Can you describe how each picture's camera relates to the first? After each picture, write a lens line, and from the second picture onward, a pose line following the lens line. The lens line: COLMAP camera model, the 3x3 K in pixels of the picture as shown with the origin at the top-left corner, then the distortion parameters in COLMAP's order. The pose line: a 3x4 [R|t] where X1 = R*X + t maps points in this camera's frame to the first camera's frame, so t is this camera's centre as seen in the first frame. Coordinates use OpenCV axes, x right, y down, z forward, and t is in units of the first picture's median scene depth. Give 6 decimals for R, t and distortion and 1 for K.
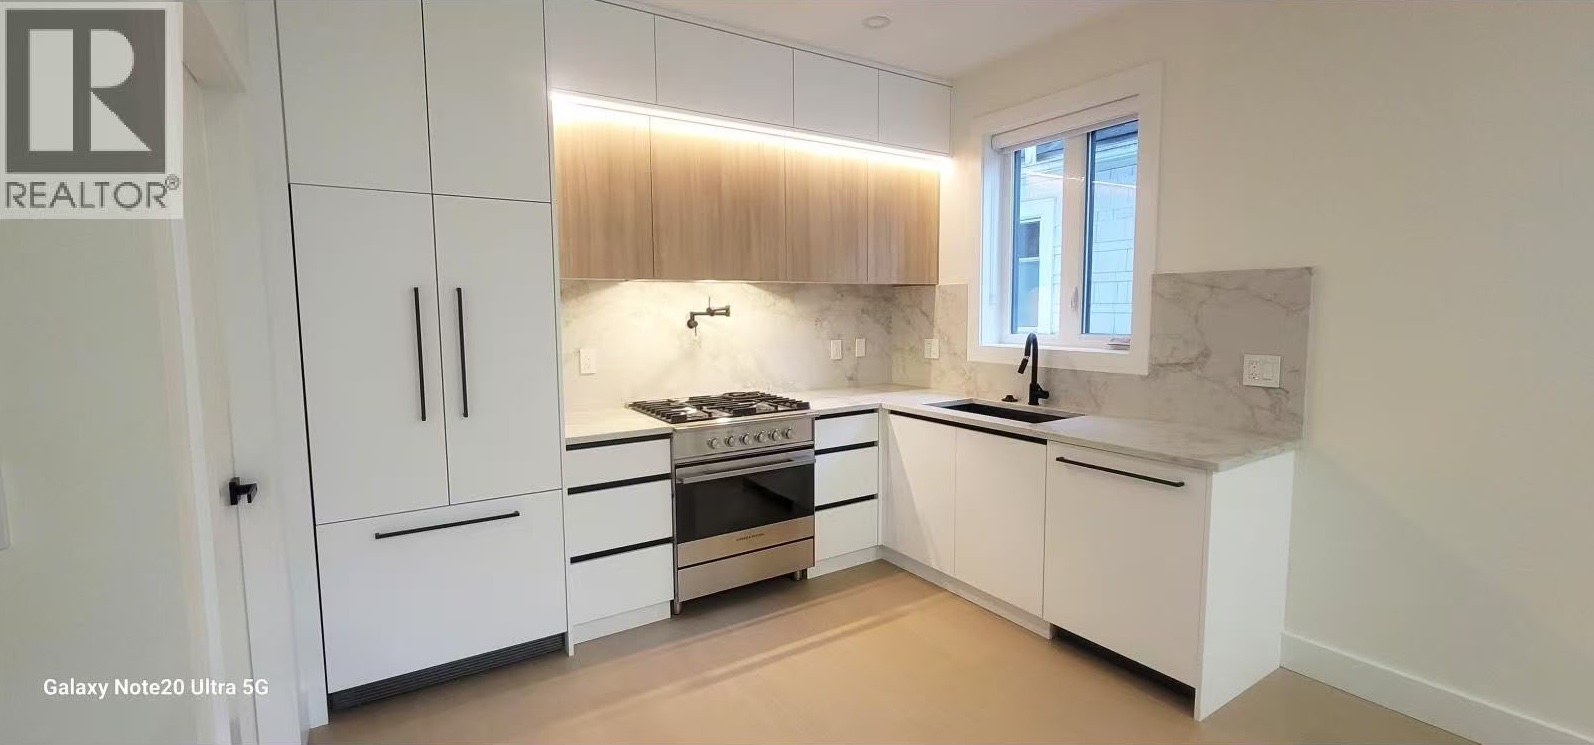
lens RADIAL K [[654.1, 0, 788.8], [0, 654.1, 368.6], [0, 0, 1]] dist [-0.001736, -0.000744]
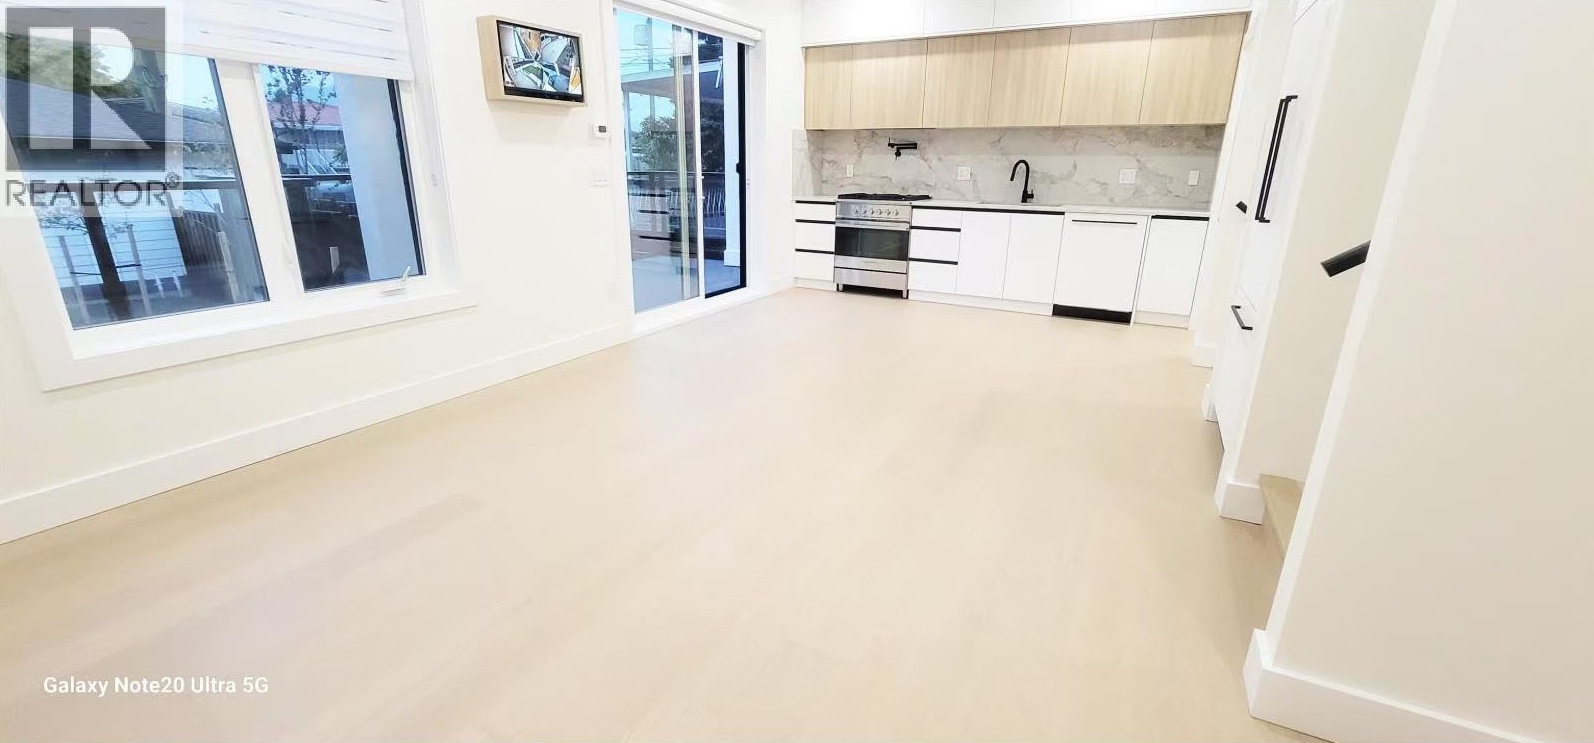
lens RADIAL K [[654.1, 0, 791.3], [0, 654.1, 364.3], [0, 0, 1]] dist [-0.001736, -0.000744]
pose [[0.470374, 0.270871, -0.839868, 1.552158], [-0.094871, 0.961733, 0.257041, 0.062612], [0.877353, -0.041226, 0.478071, -0.182669]]
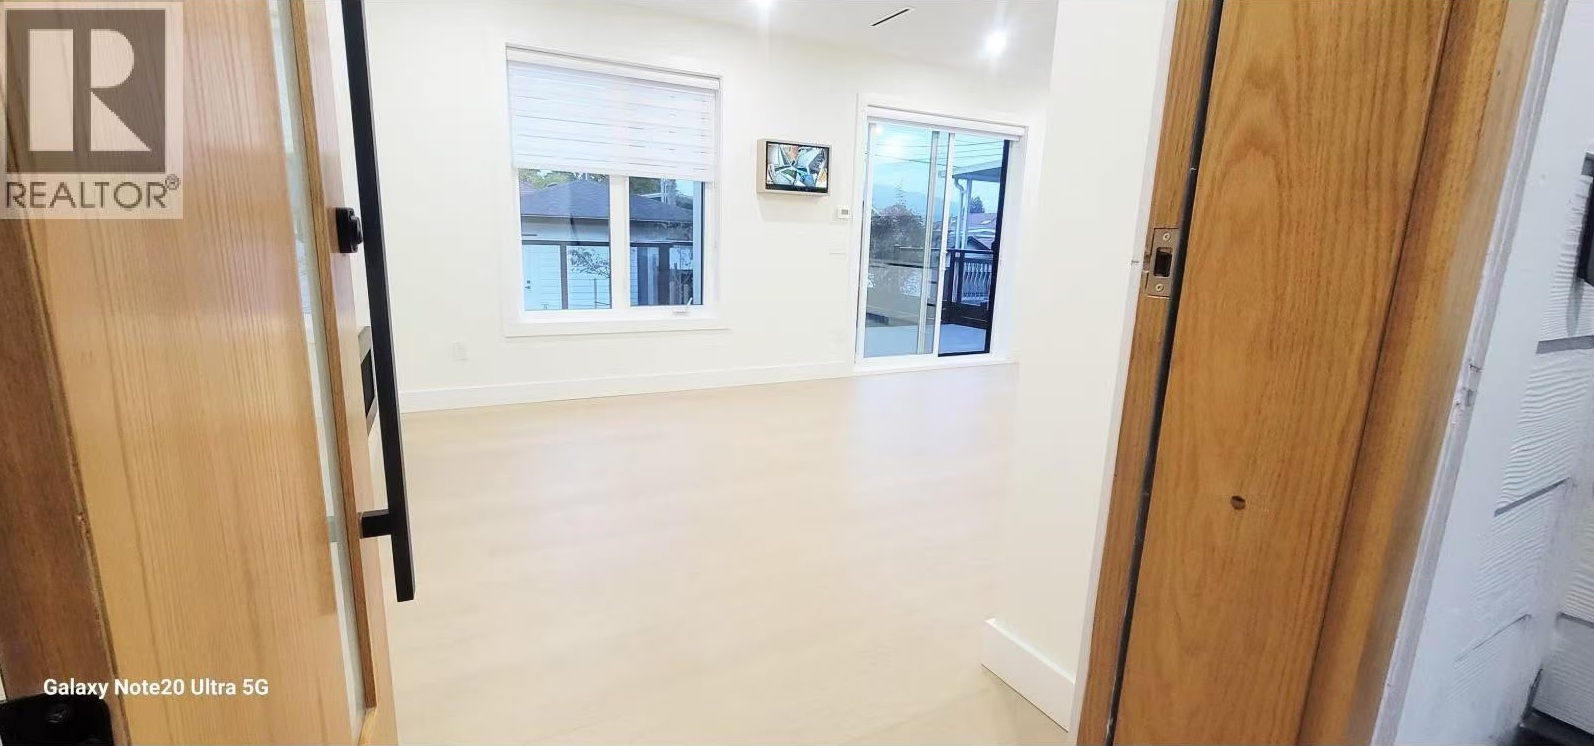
lens RADIAL K [[654.1, 0, 793.5], [0, 654.1, 369.8], [0, 0, 1]] dist [-0.001736, -0.000744]
pose [[-0.091683, 0.201970, -0.975091, 1.930555], [-0.125470, 0.969068, 0.212520, 0.036006], [0.987852, 0.141829, -0.063506, 0.164361]]
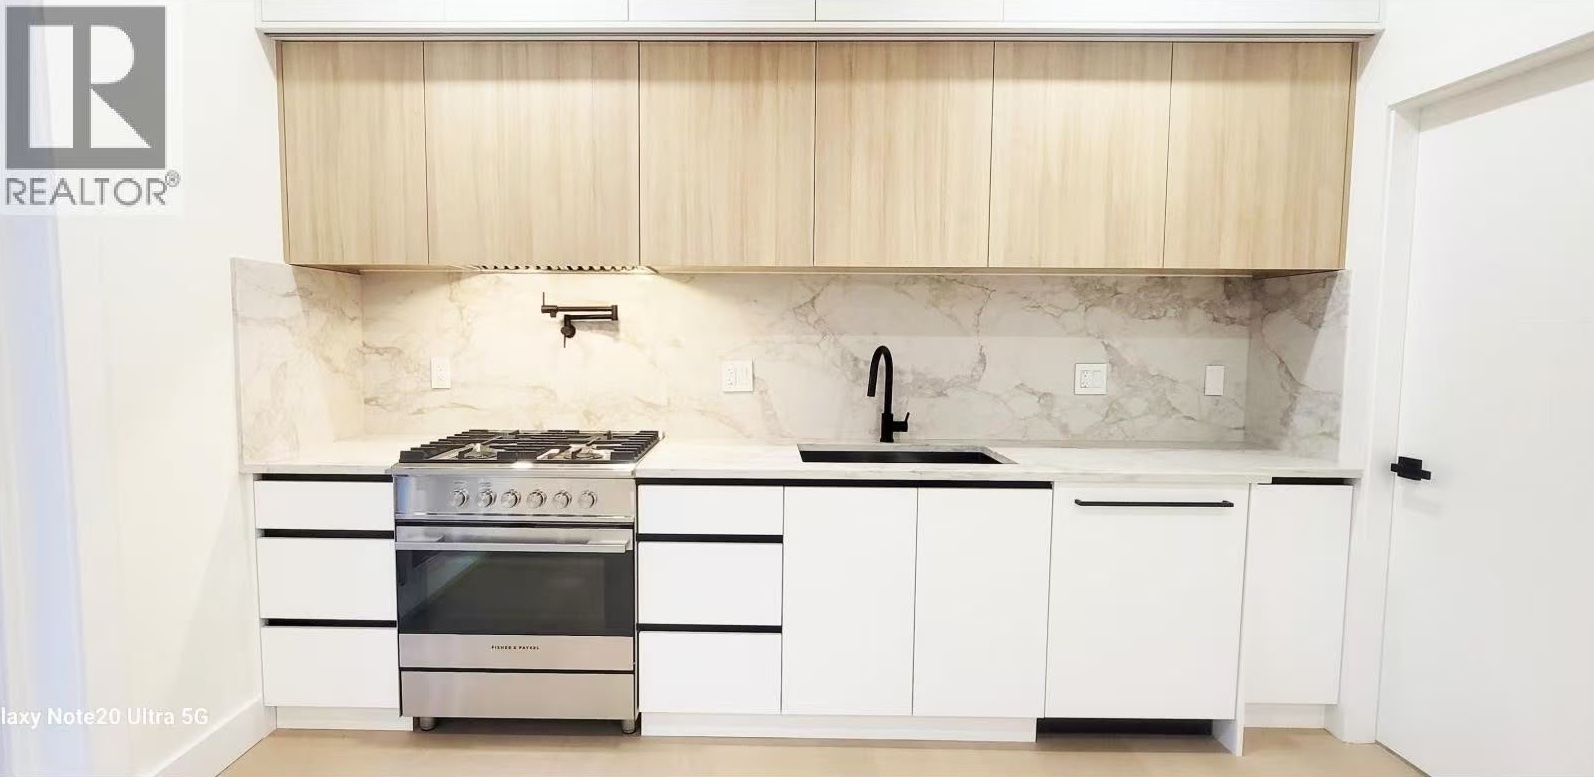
lens RADIAL K [[710.6, 0, 762.9], [0, 710.6, 384.6], [0, 0, 1]] dist [0.000594, 0.000216]
pose [[0.827589, 0.050438, -0.559064, 0.519441], [-0.063799, 0.997953, -0.004407, -0.020757], [0.557698, 0.039315, 0.829113, 0.513491]]
